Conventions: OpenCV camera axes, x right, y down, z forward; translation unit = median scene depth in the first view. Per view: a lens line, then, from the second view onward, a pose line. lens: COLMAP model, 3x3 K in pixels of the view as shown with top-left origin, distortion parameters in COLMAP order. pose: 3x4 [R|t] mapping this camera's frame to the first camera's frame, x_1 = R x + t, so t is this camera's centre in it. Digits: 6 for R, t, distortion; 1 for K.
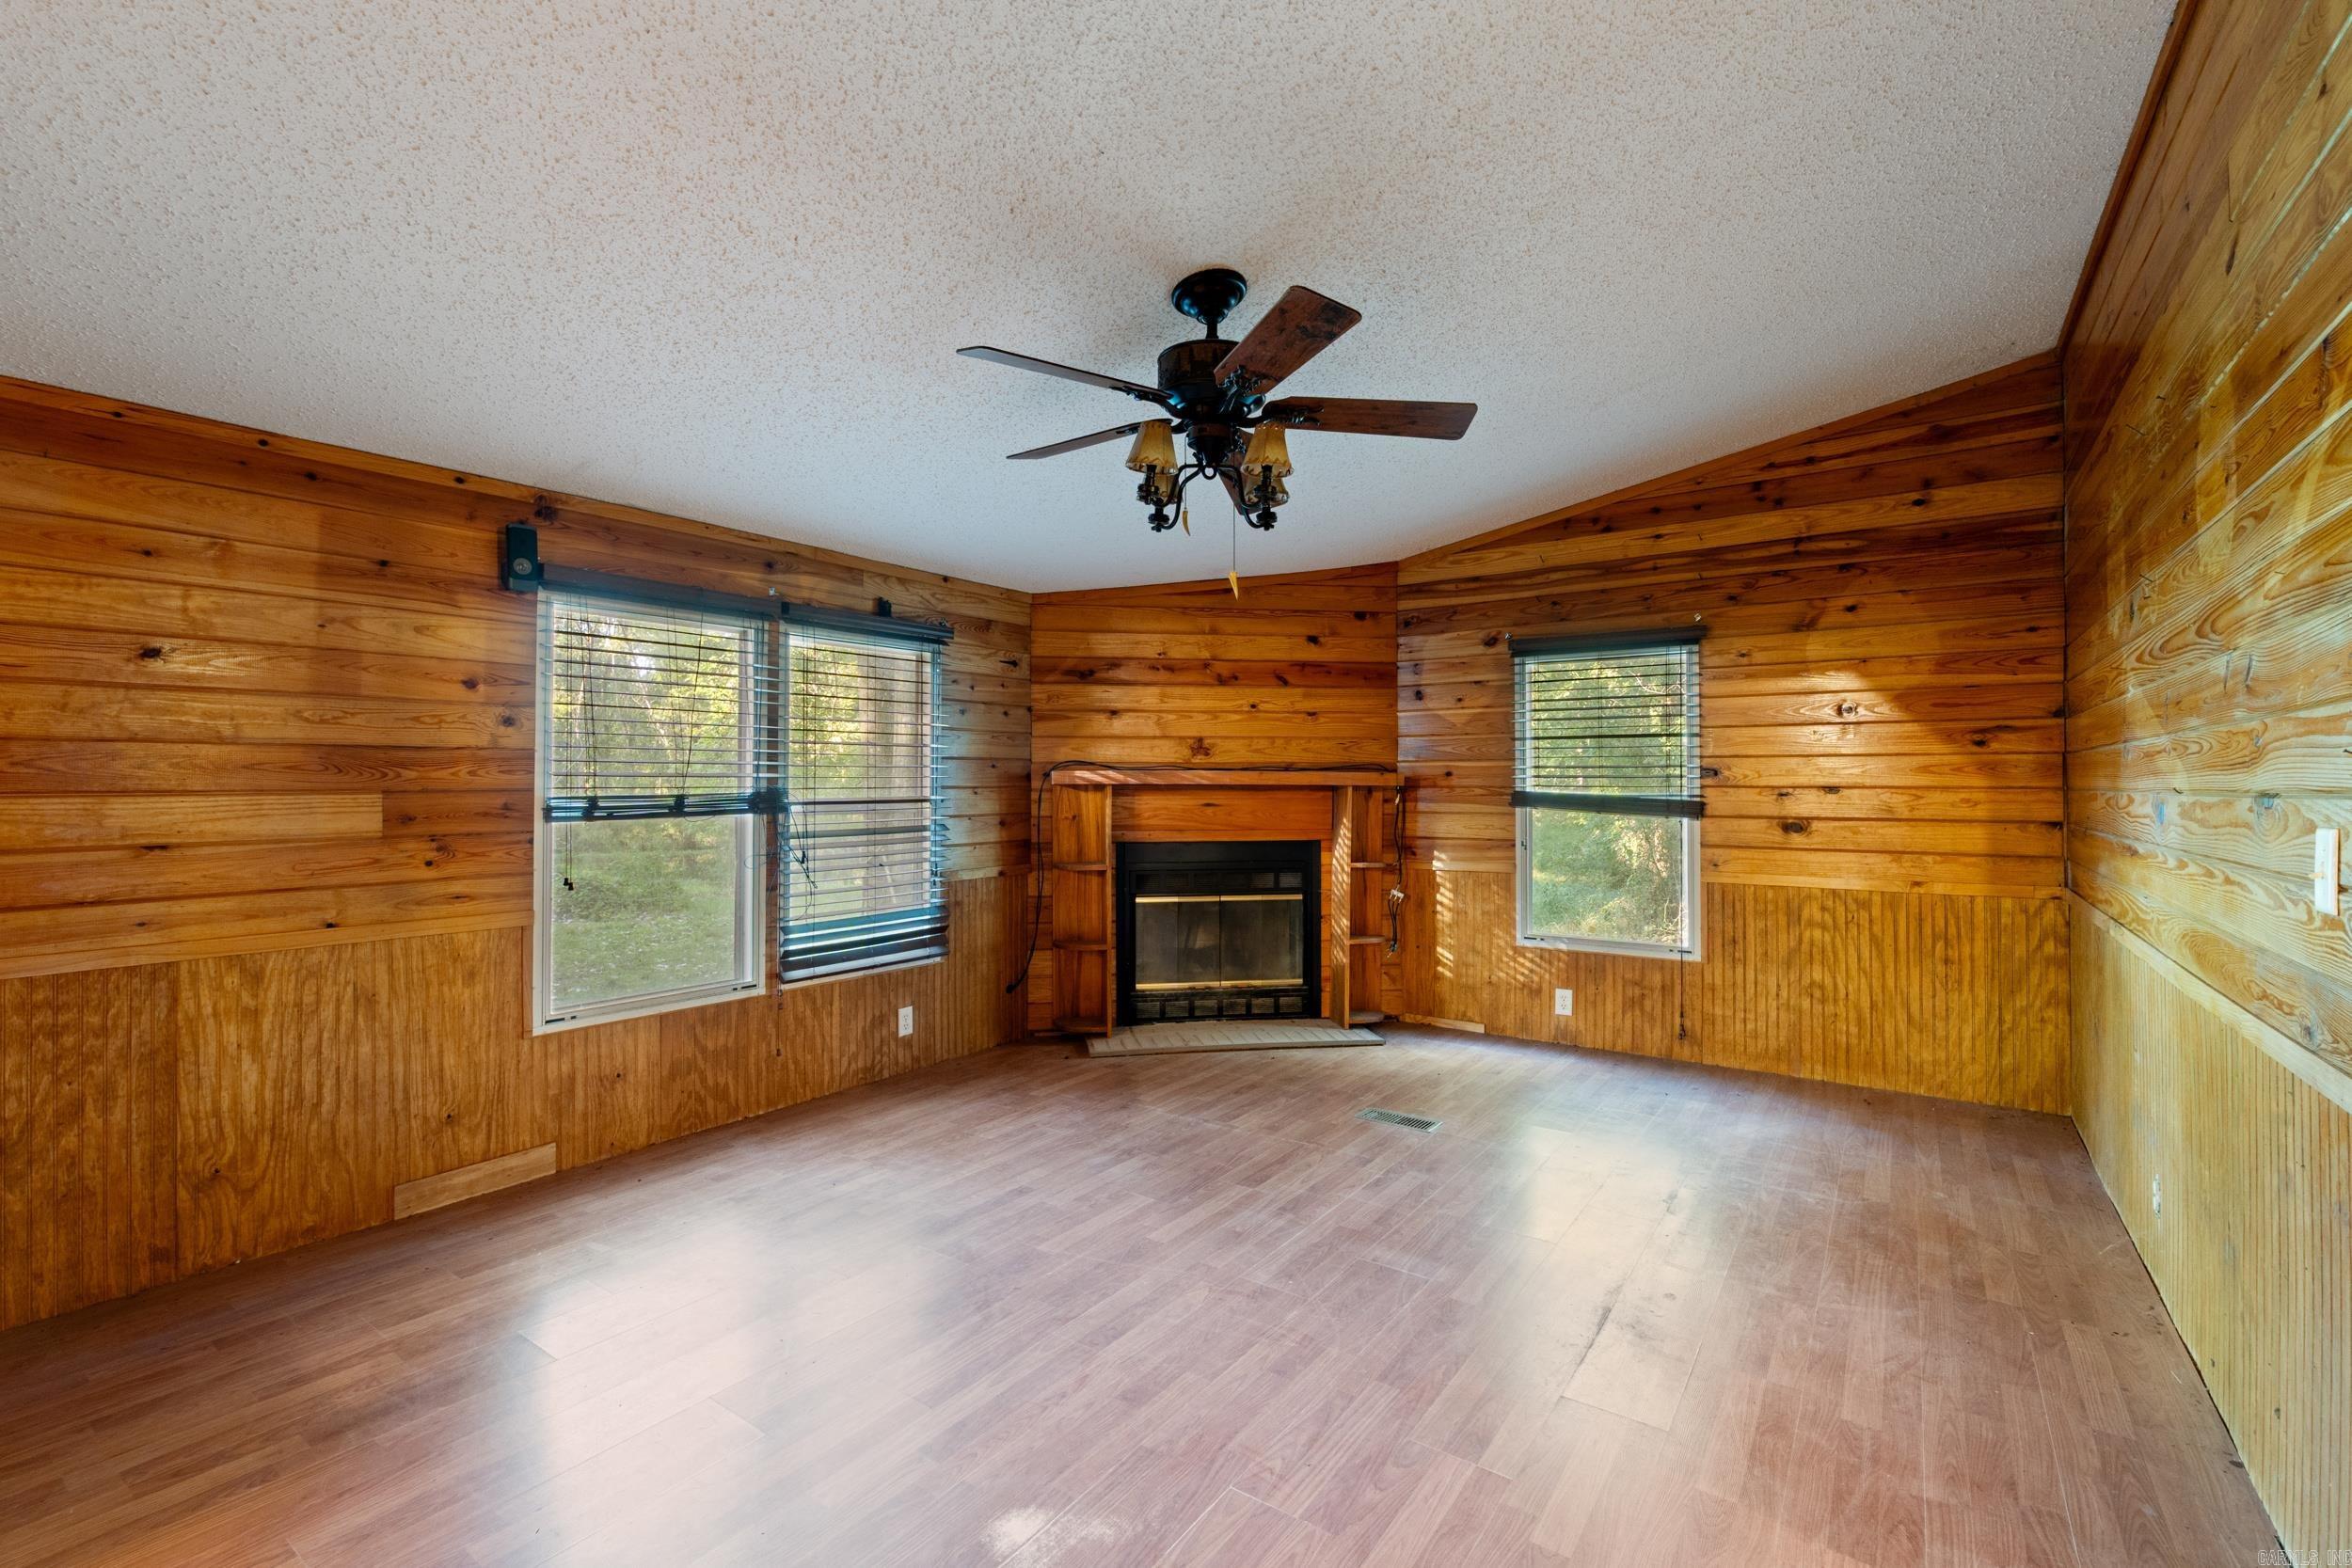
lens RADIAL K [[1032.0, 0, 1174.9], [0, 1032.0, 777.6], [0, 0, 1]] dist [-0.002112, -0.000130]
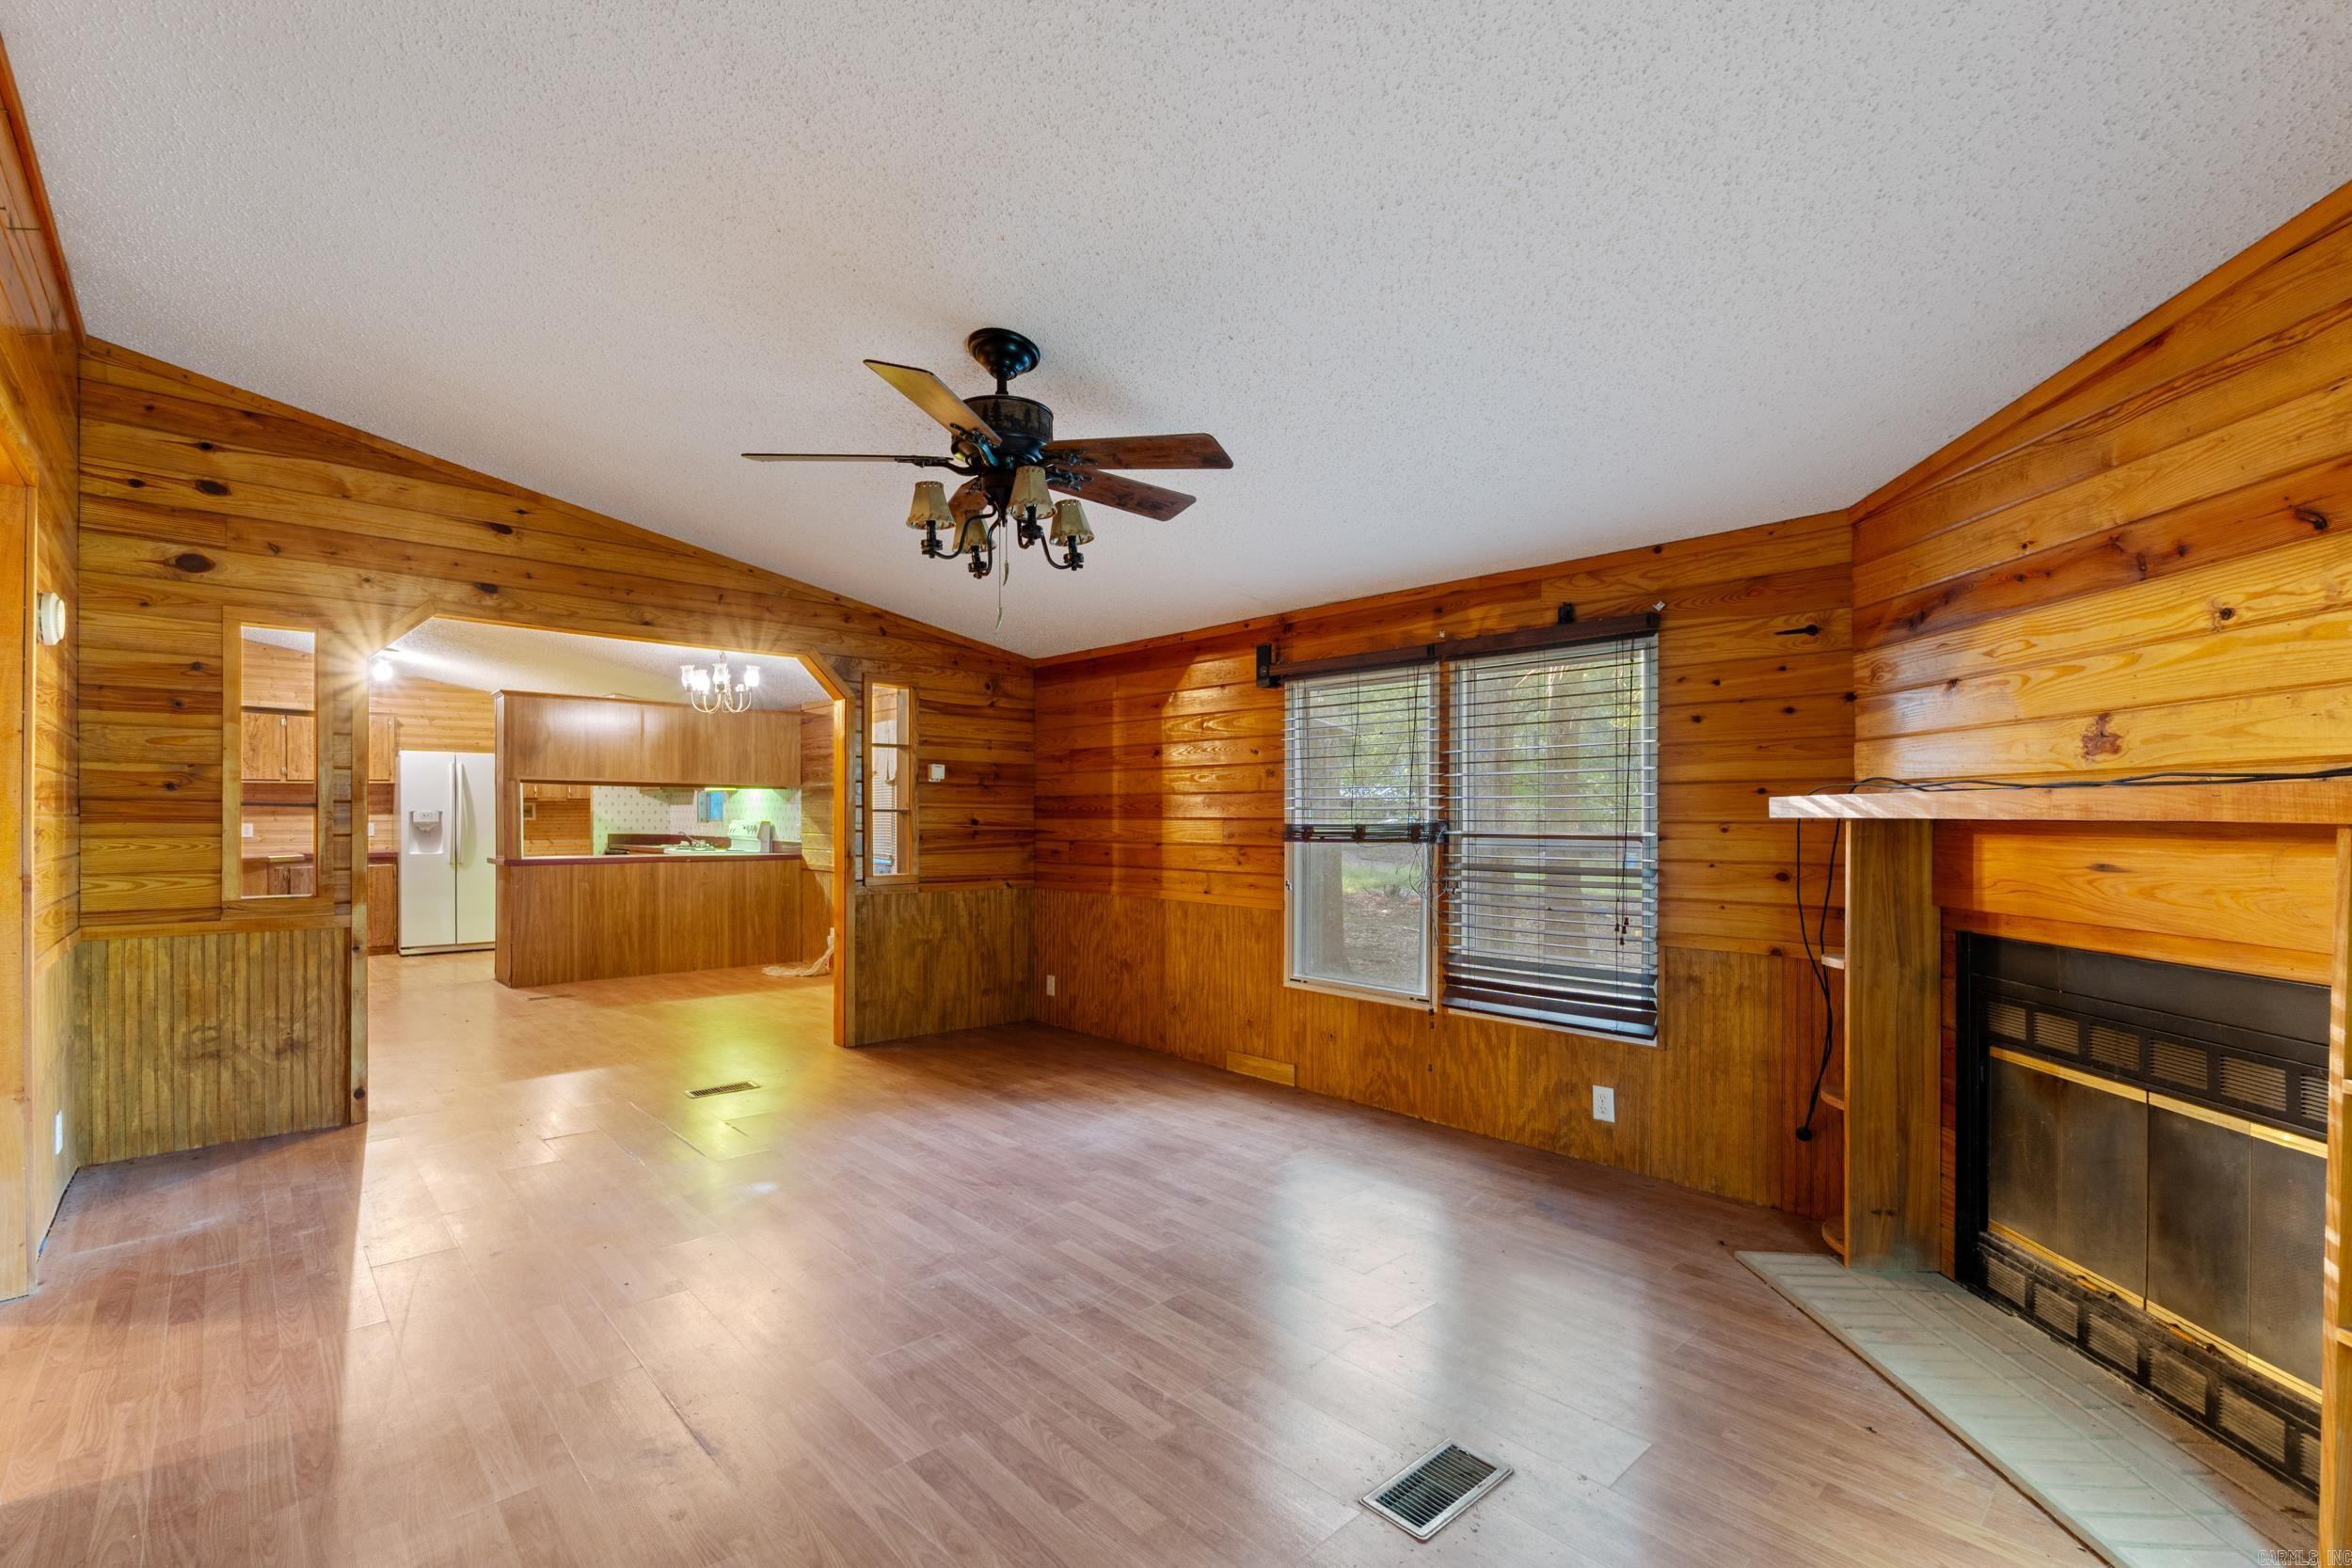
lens RADIAL K [[1051.8, 0, 1173.2], [0, 1051.8, 814.4], [0, 0, 1]] dist [-0.000510, 0.000215]
pose [[-0.211466, -0.001470, -0.977384, 0.708341], [0.000819, 0.999998, -0.001681, 0.006053], [0.977385, -0.001156, -0.211465, 0.937310]]
